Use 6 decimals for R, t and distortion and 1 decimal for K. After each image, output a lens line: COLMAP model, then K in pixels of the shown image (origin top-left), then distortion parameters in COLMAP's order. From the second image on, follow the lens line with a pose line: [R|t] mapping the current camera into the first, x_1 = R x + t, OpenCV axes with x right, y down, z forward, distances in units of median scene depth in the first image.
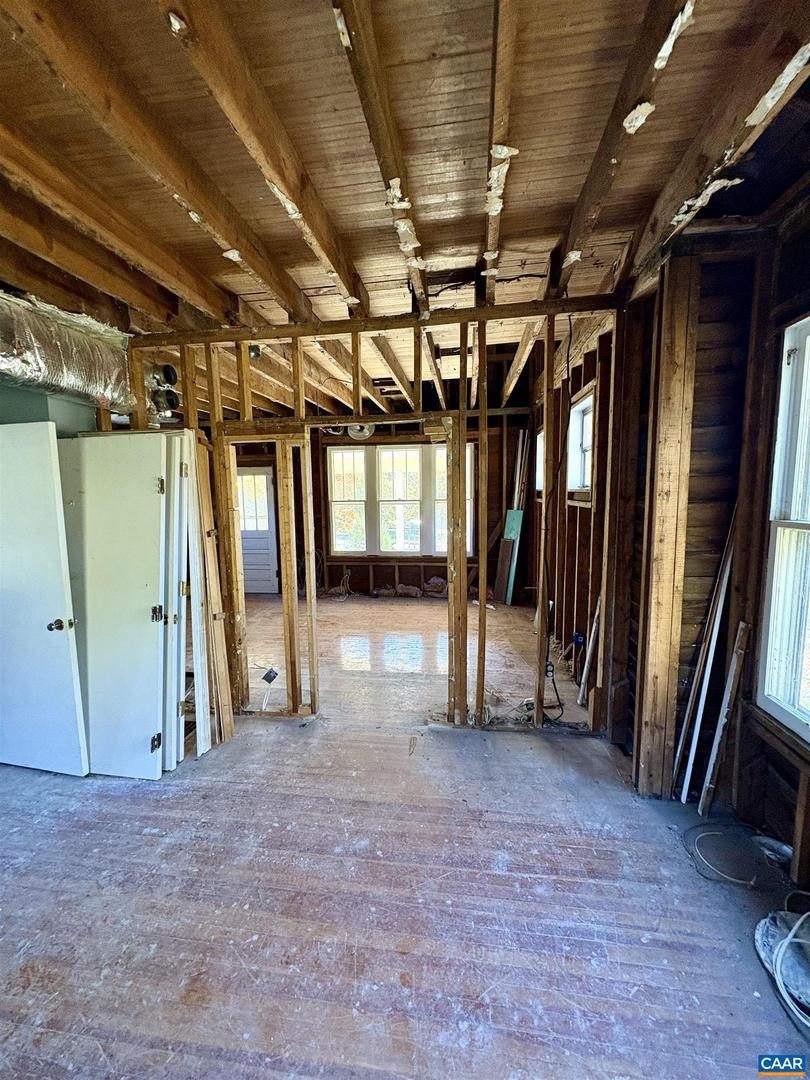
lens RADIAL K [[429.9, 0, 406.9], [0, 429.9, 541.3], [0, 0, 1]] dist [-0.000725, 0.000546]
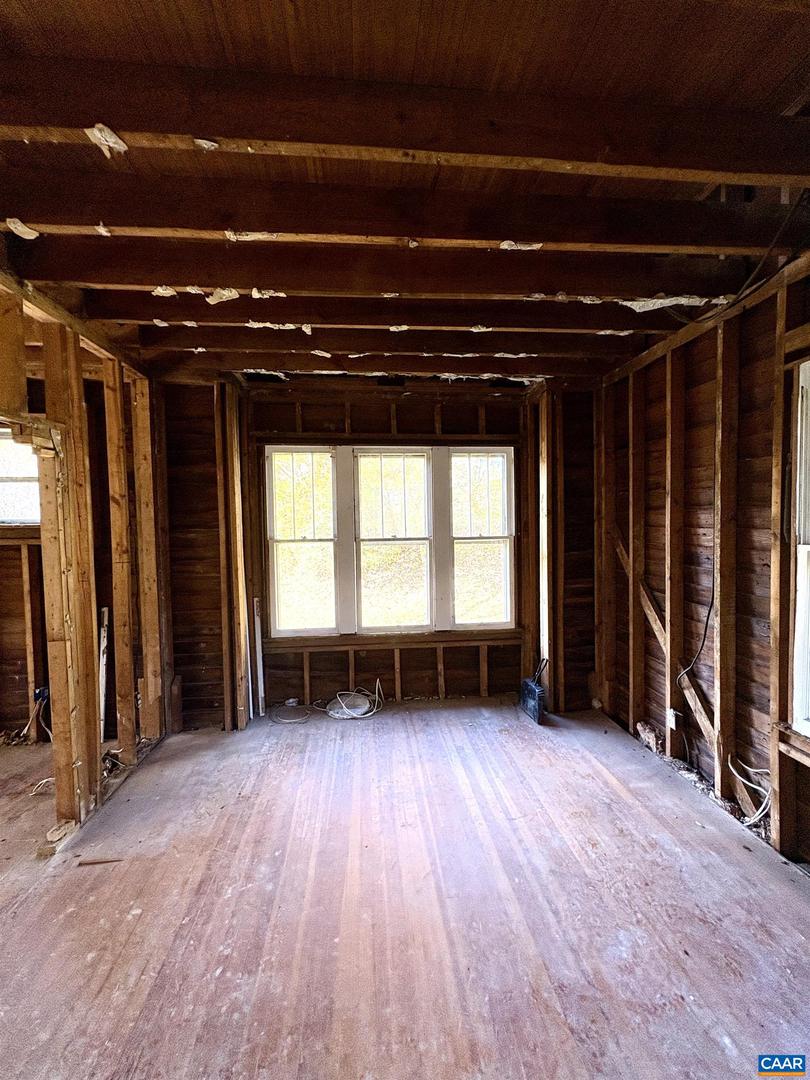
lens RADIAL K [[429.9, 0, 404.9], [0, 429.9, 540.4], [0, 0, 1]] dist [-0.000725, 0.000546]
pose [[-0.238229, -0.024039, 0.970911, -0.975366], [0.123543, 0.990823, 0.054845, -0.061219], [-0.963319, 0.133015, -0.233073, 0.698239]]
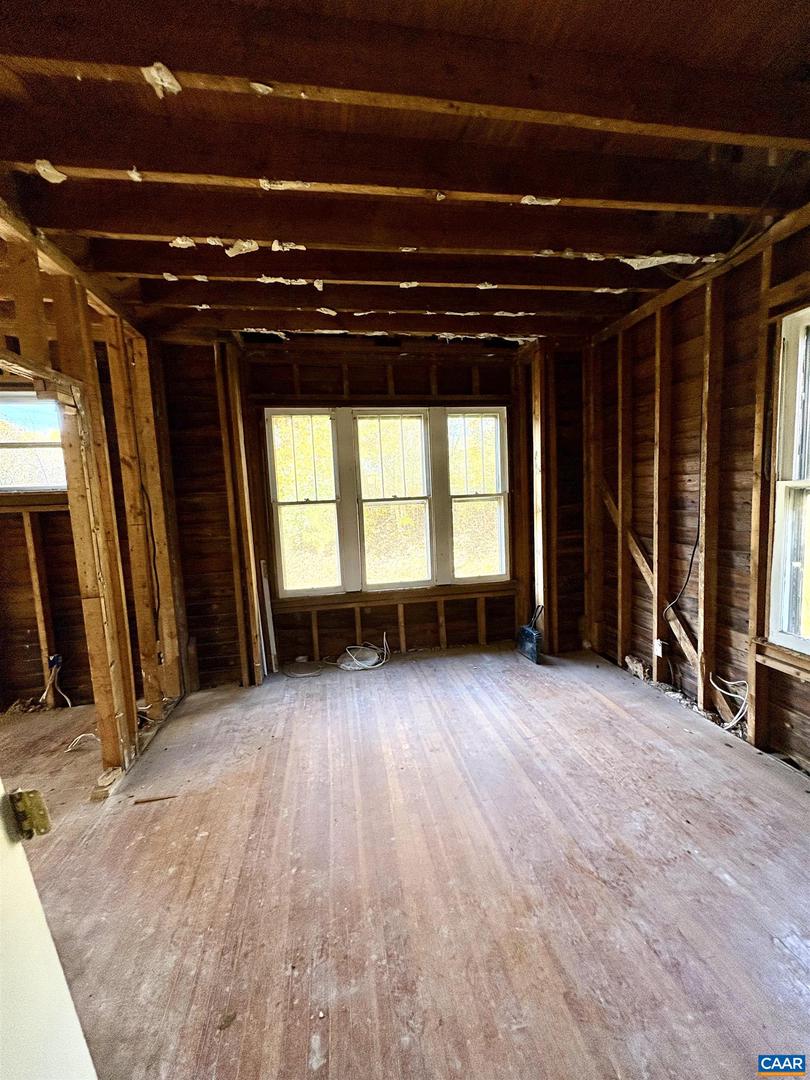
lens RADIAL K [[429.9, 0, 405.1], [0, 429.9, 540.3], [0, 0, 1]] dist [-0.000725, 0.000546]
pose [[-0.309147, -0.073505, 0.948169, -1.003069], [0.150059, 0.980749, 0.124957, -0.026976], [-0.939101, 0.180911, -0.292165, 0.841726]]
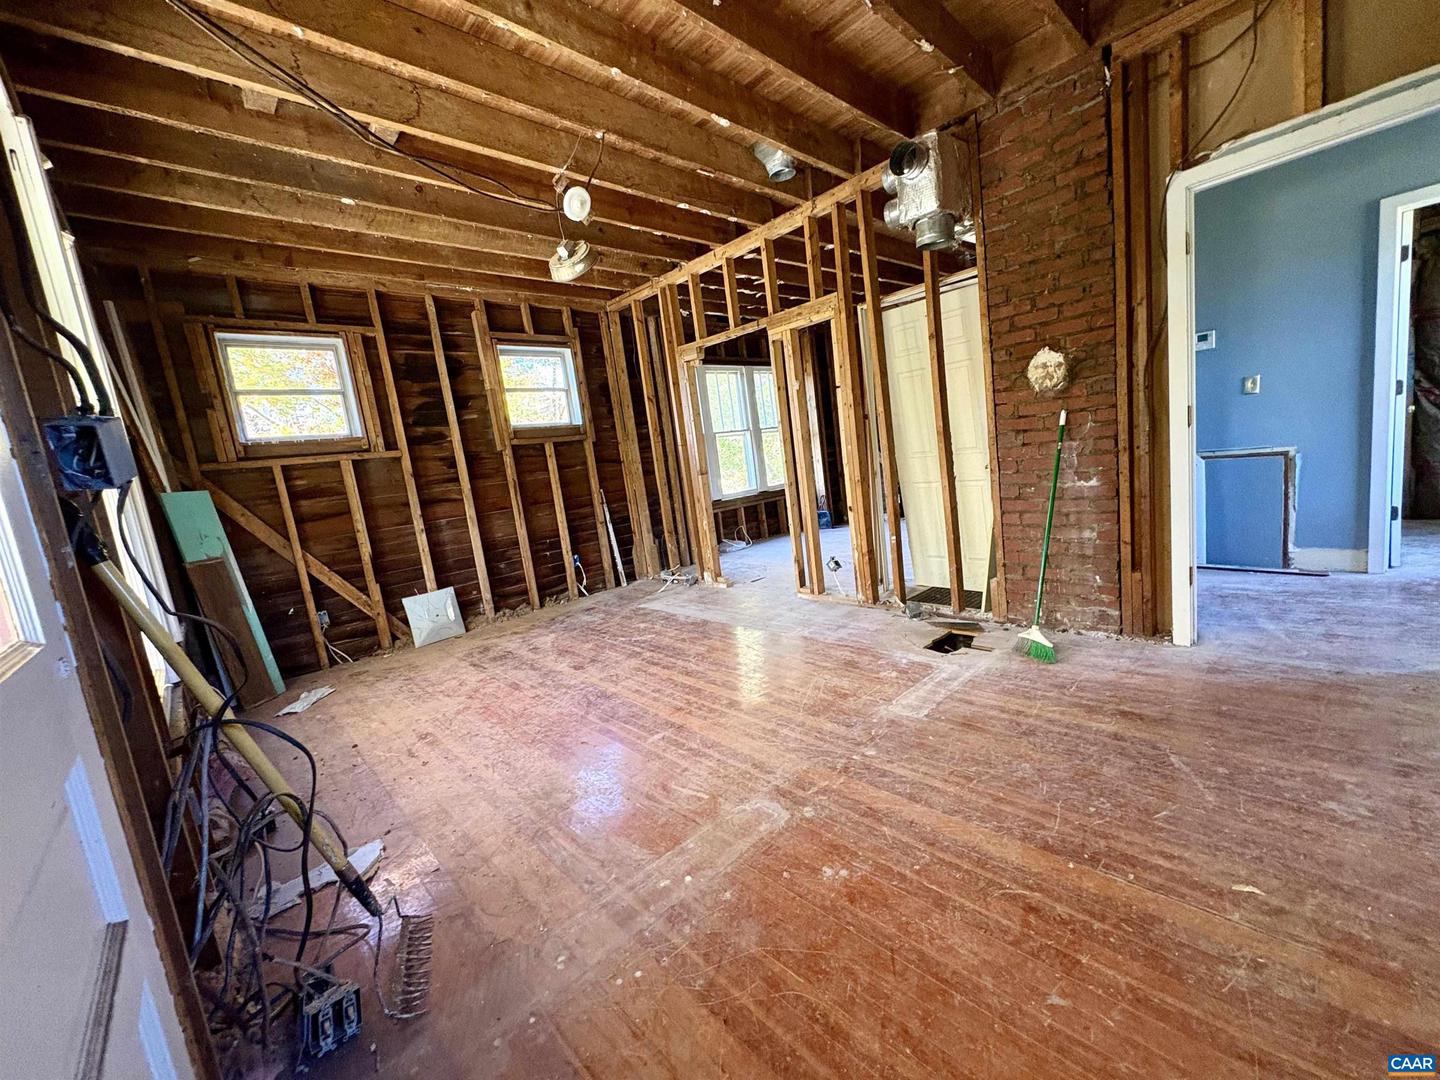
lens RADIAL K [[573.2, 0, 717.6], [0, 573.2, 537.4], [0, 0, 1]] dist [-0.000725, 0.000546]
pose [[-0.769915, 0.019622, 0.637844, -1.304202], [0.202605, 0.955330, 0.215167, -0.117484], [-0.605129, 0.294890, -0.739499, 2.899749]]
